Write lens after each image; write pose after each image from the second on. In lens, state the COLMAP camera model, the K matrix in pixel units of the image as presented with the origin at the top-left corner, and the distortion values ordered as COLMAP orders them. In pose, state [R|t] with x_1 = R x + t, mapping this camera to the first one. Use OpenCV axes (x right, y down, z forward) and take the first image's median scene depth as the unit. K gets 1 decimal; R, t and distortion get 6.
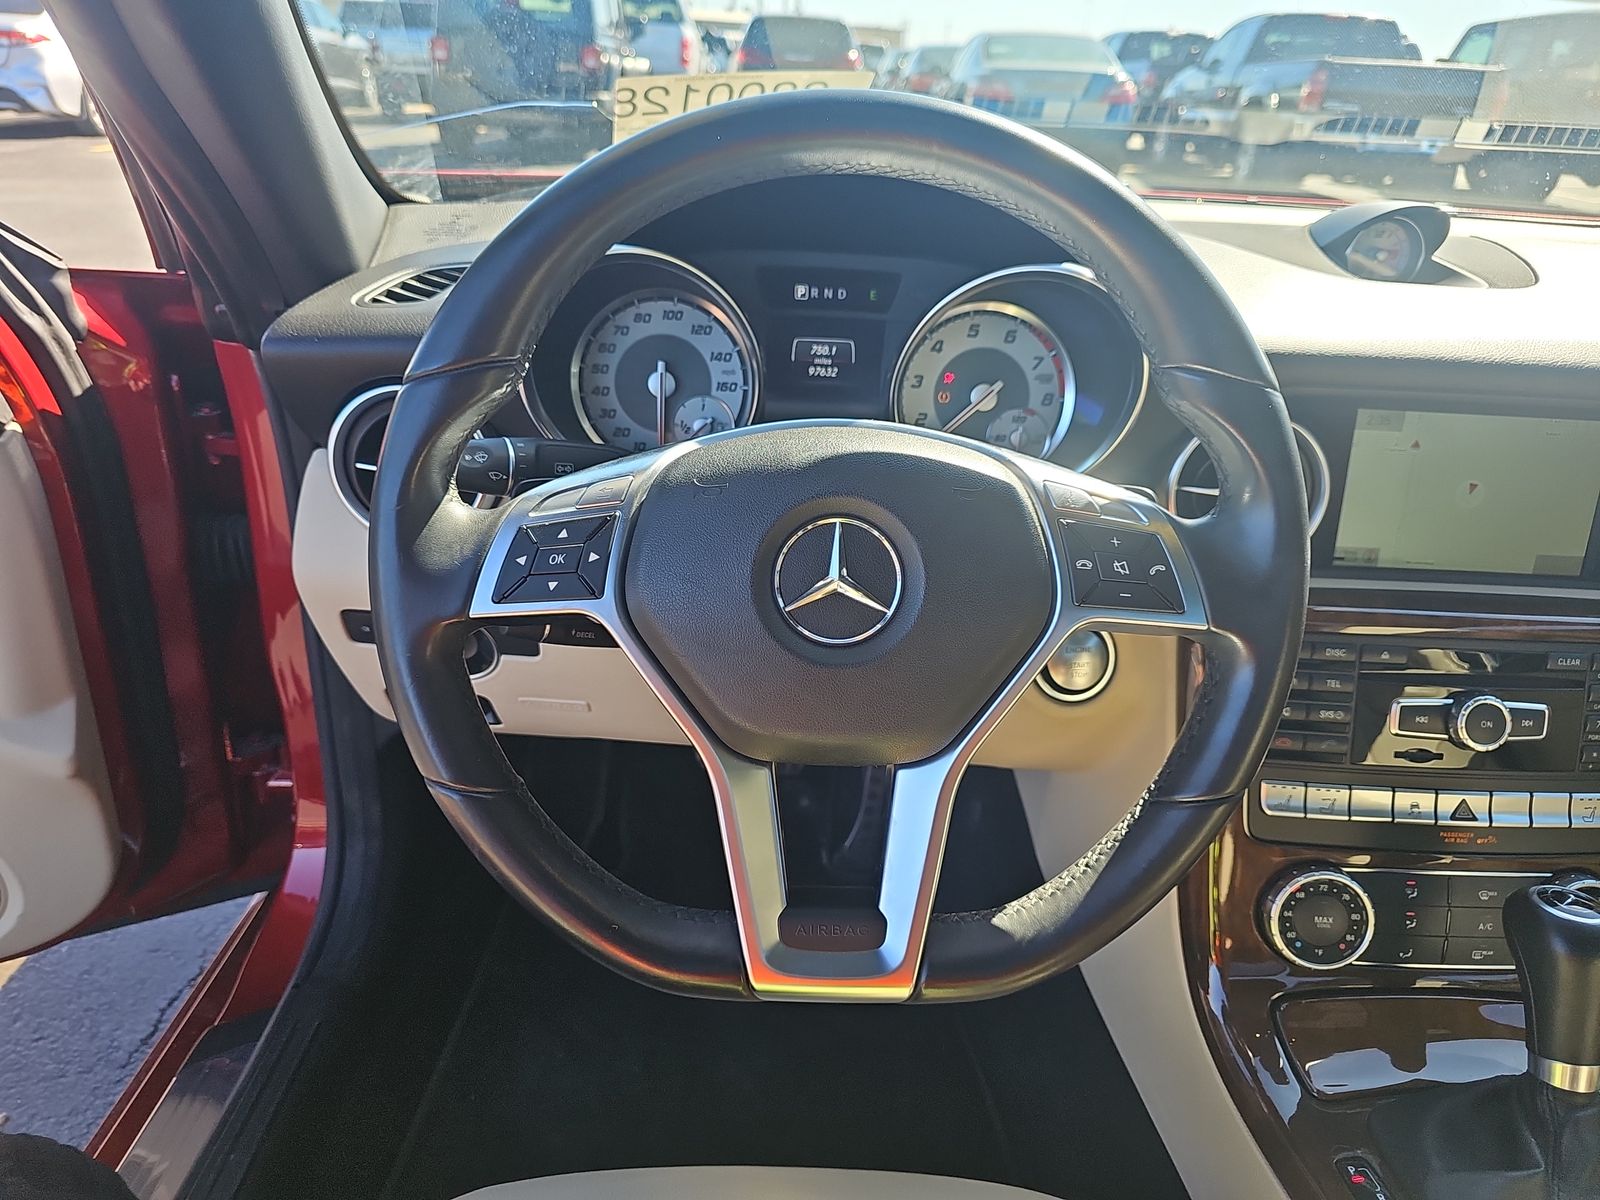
lens RADIAL K [[1085.9, 0, 800.0], [0, 1085.9, 600.0], [0, 0, 1]] dist [0.040257, -0.039158]
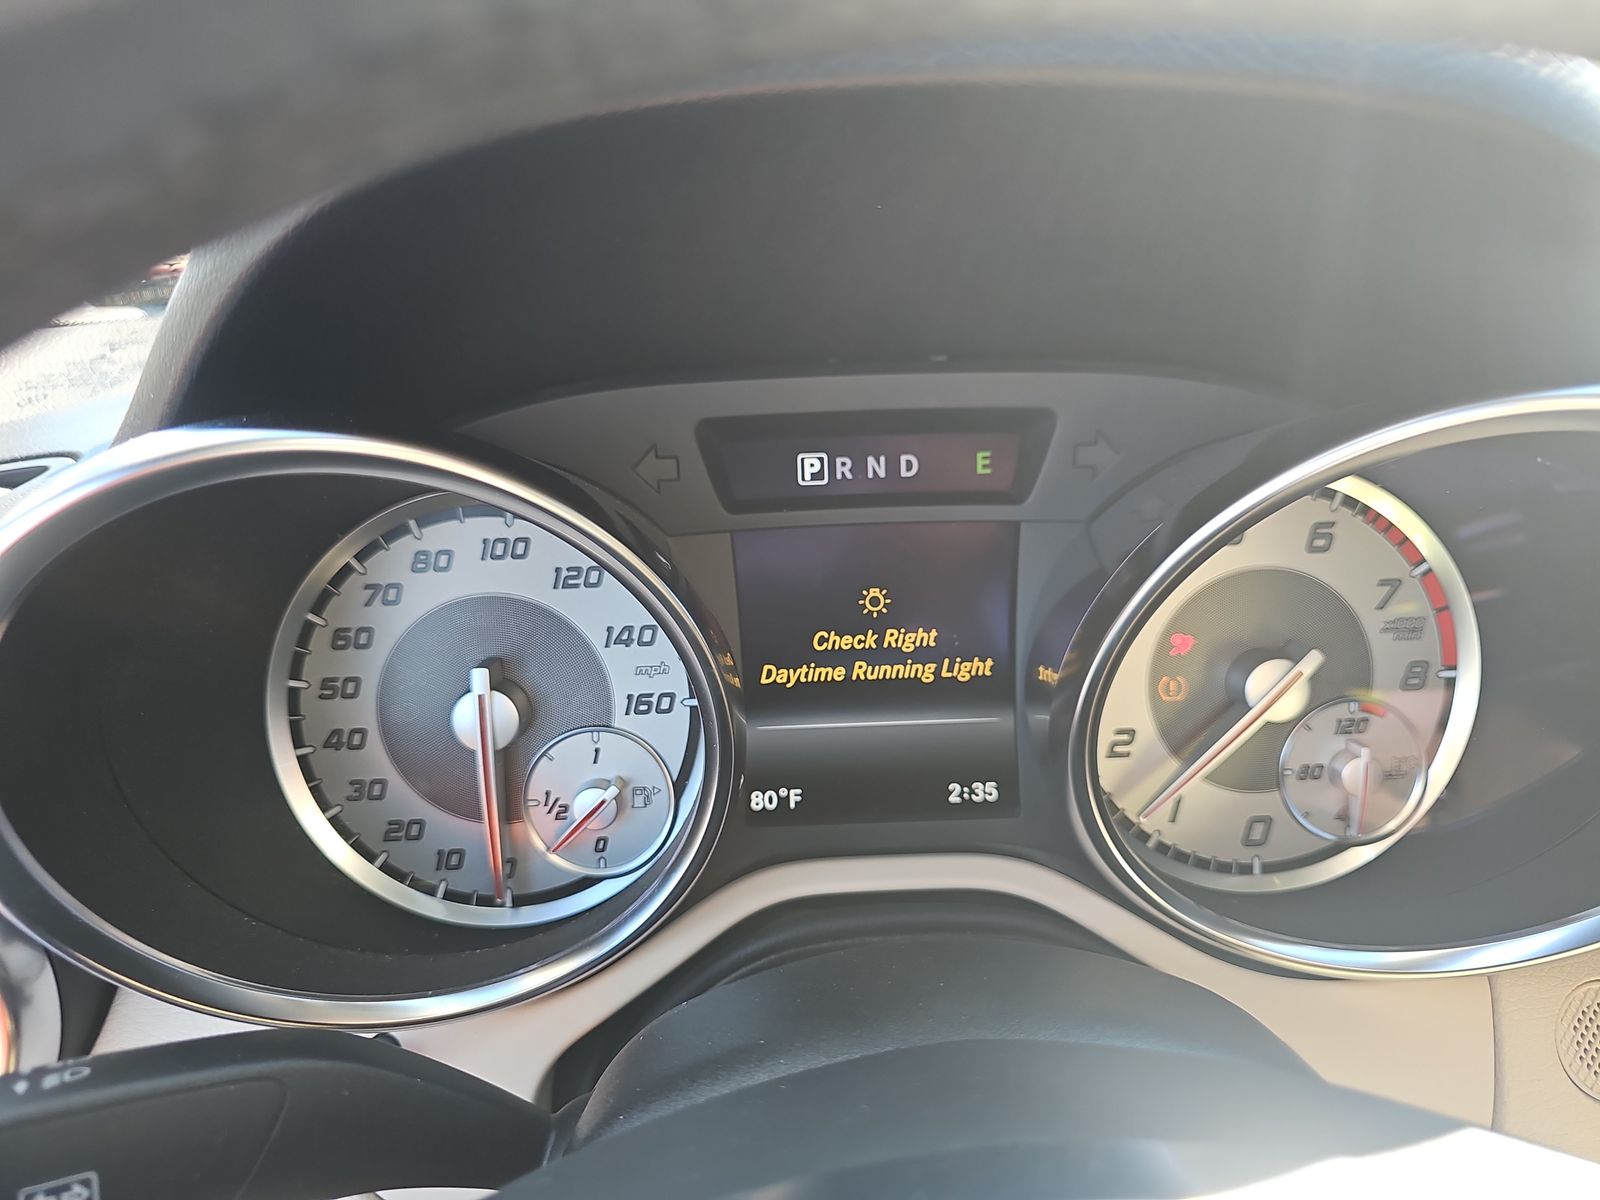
lens RADIAL K [[1083.2, 0, 800.0], [0, 1083.2, 600.0], [0, 0, 1]] dist [0.002716, -0.002449]
pose [[0.997453, -0.071166, -0.004743, -0.005498], [0.070668, 0.995093, -0.069259, -0.218808], [0.009648, 0.068747, 0.997587, 0.630634]]
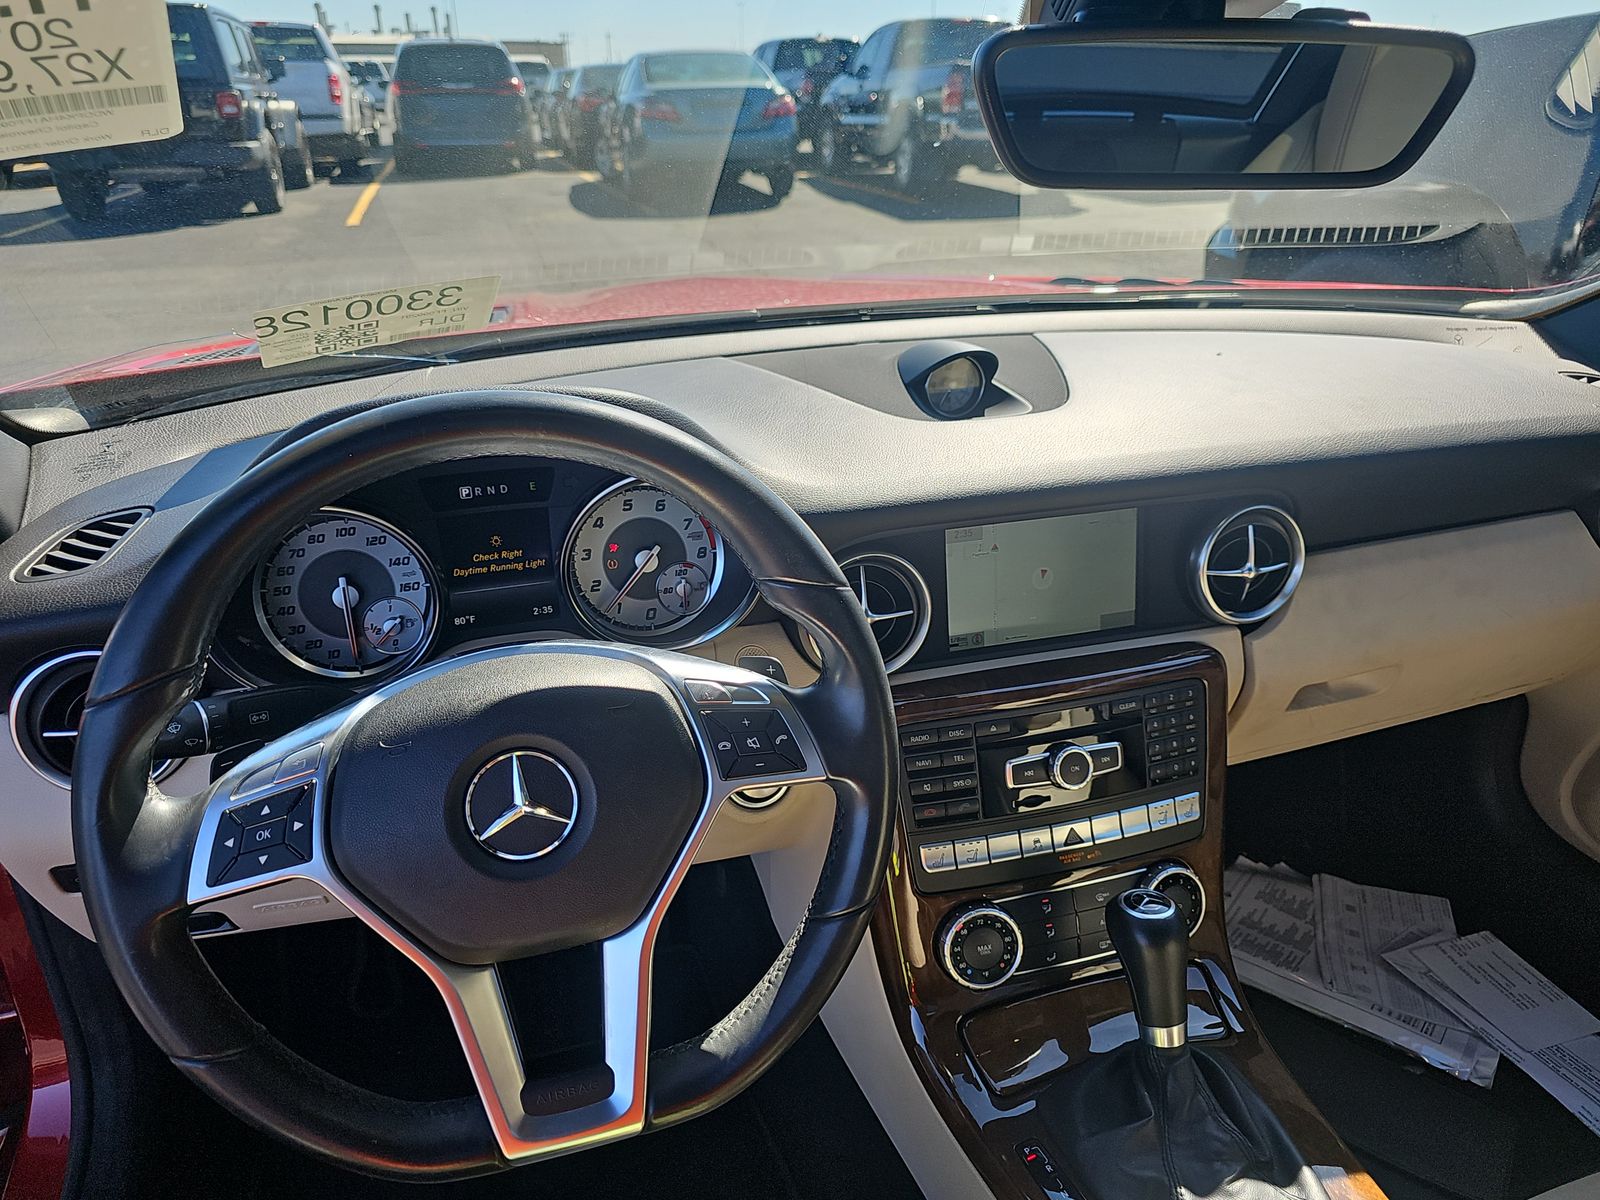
lens RADIAL K [[1085.9, 0, 800.0], [0, 1085.9, 600.0], [0, 0, 1]] dist [0.040257, -0.039158]
pose [[0.961476, -0.163082, 0.221288, 0.069555], [0.165049, 0.986238, 0.009702, -0.139371], [-0.219824, 0.027195, 0.975160, -0.161960]]
